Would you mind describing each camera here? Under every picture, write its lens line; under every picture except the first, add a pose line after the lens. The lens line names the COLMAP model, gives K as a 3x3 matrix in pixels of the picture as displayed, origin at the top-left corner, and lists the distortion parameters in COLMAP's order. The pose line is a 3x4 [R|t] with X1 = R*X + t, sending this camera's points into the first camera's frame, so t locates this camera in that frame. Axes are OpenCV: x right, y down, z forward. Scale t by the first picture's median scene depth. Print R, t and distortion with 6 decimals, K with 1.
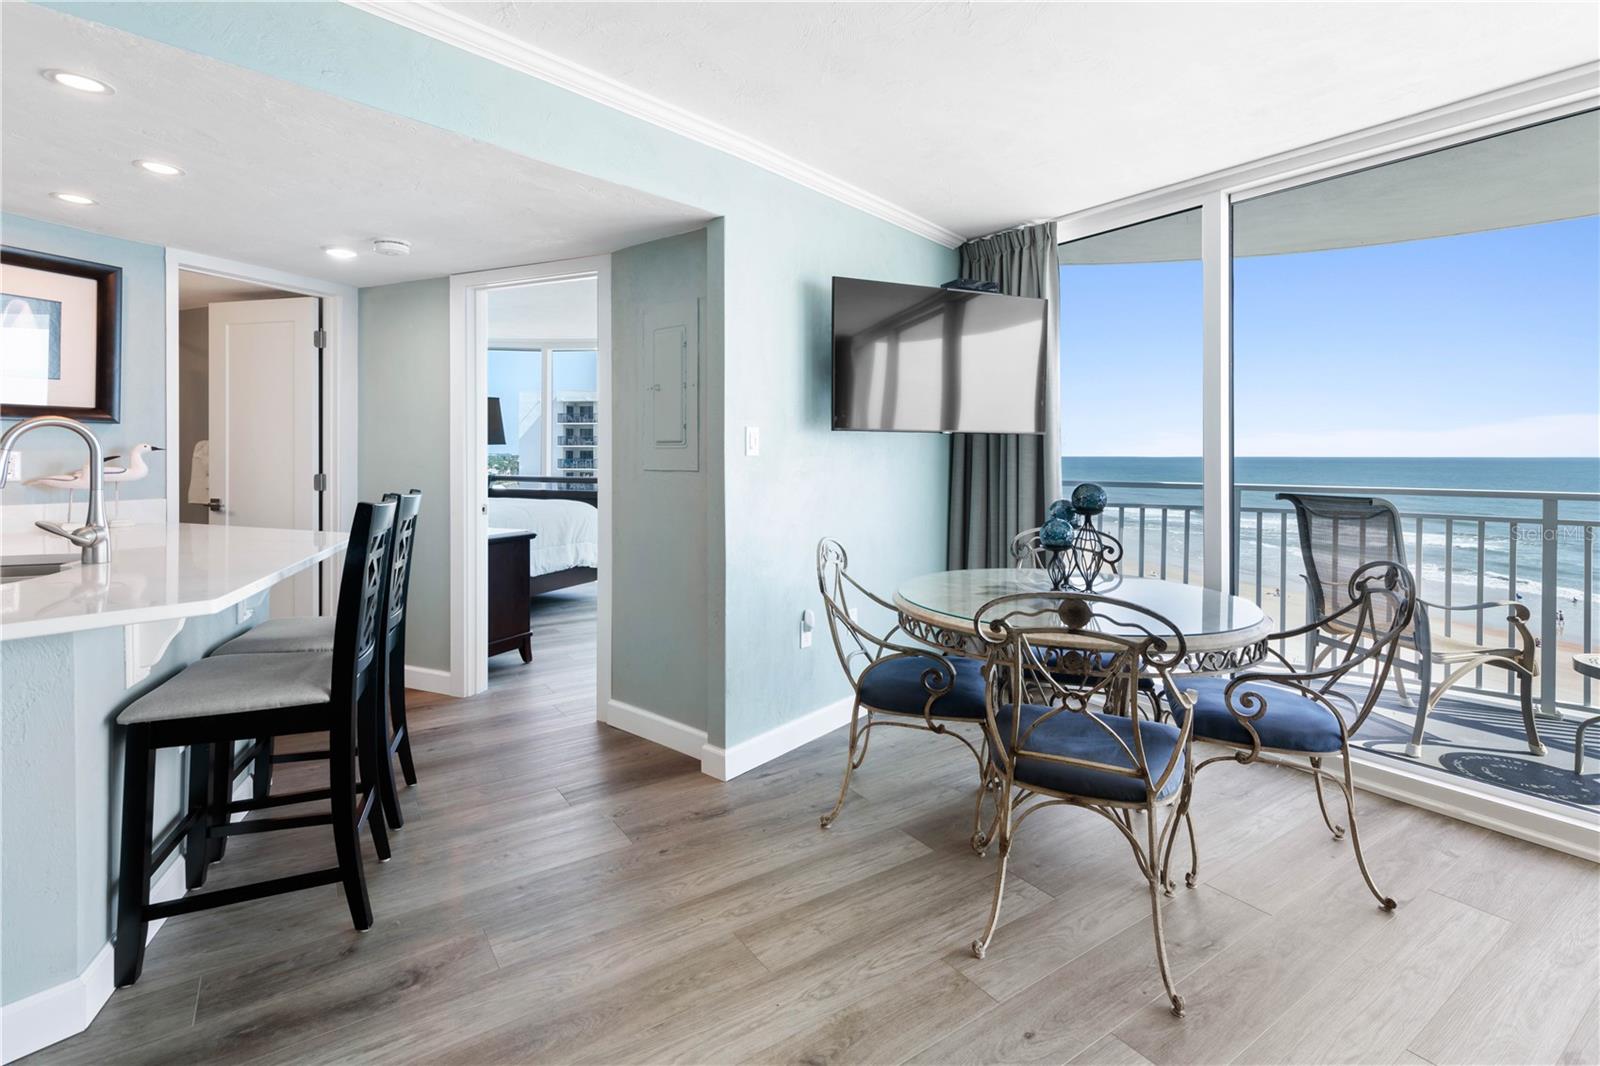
lens RADIAL K [[766.0, 0, 801.4], [0, 766.0, 410.9], [0, 0, 1]] dist [0.010103, 0.000029]
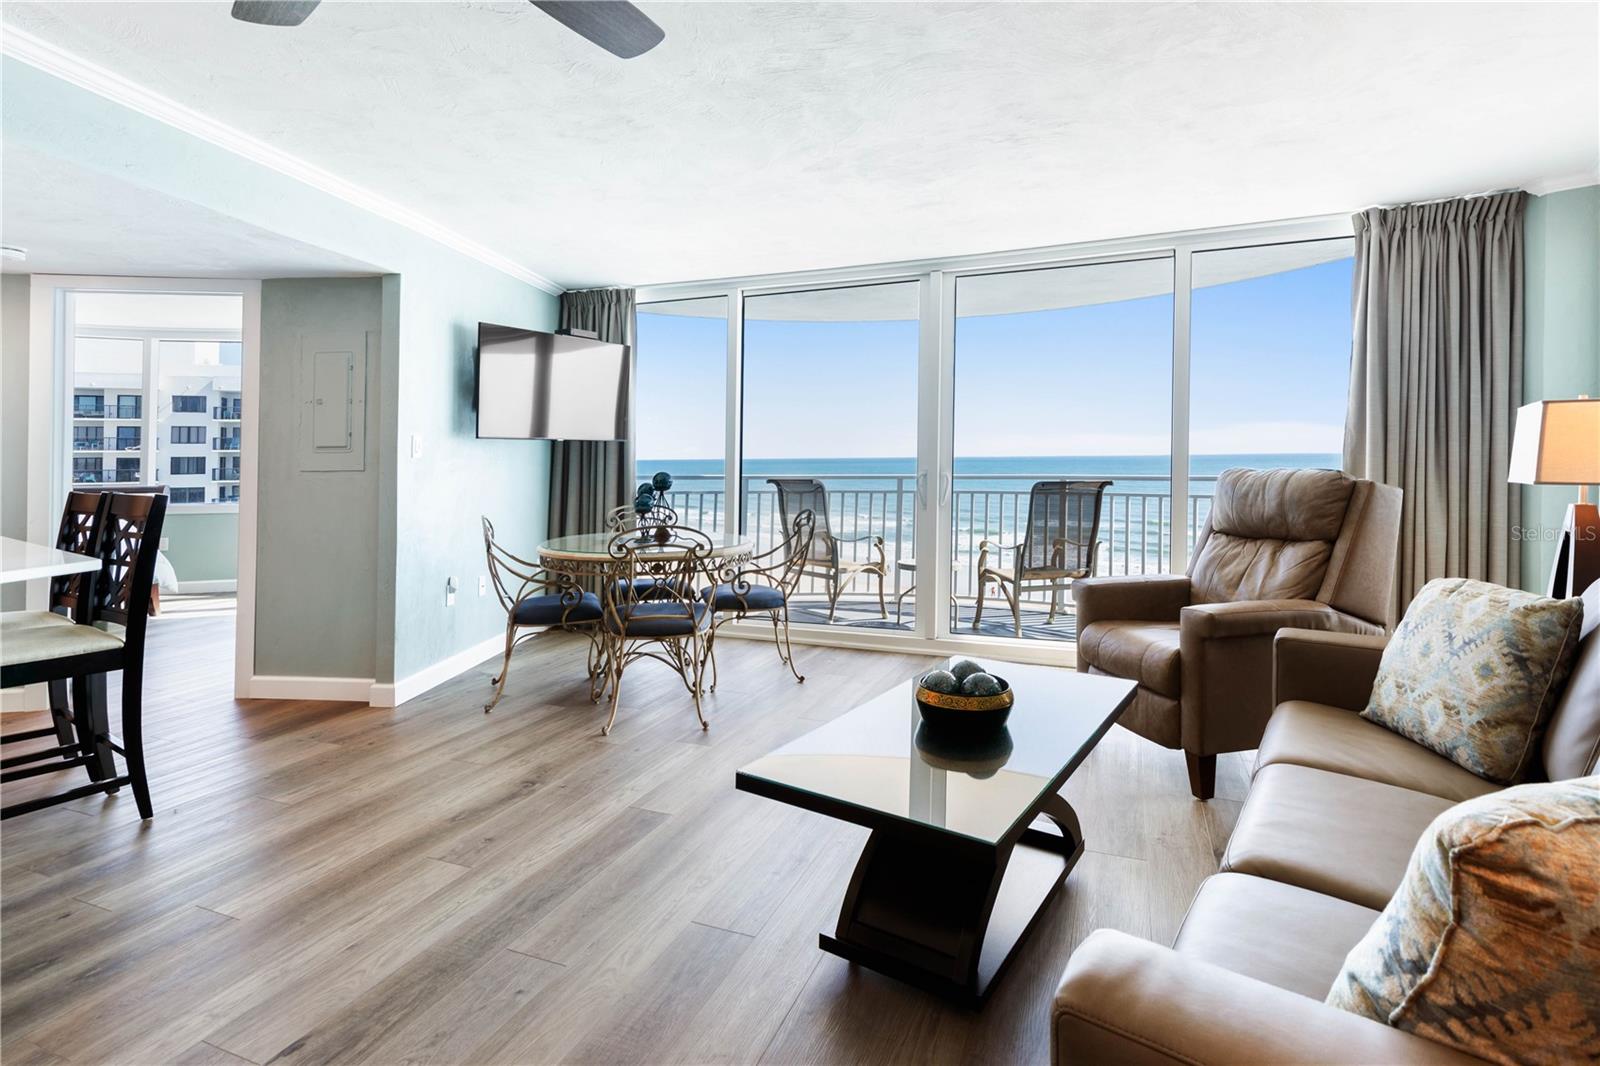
lens RADIAL K [[761.7, 0, 768.1], [0, 761.7, 458.2], [0, 0, 1]] dist [-0.022047, -0.000007]
pose [[0.862872, -0.008643, 0.505349, -0.204835], [-0.020053, 0.998481, 0.051316, -0.019459], [-0.505025, -0.054413, 0.861388, -0.419271]]
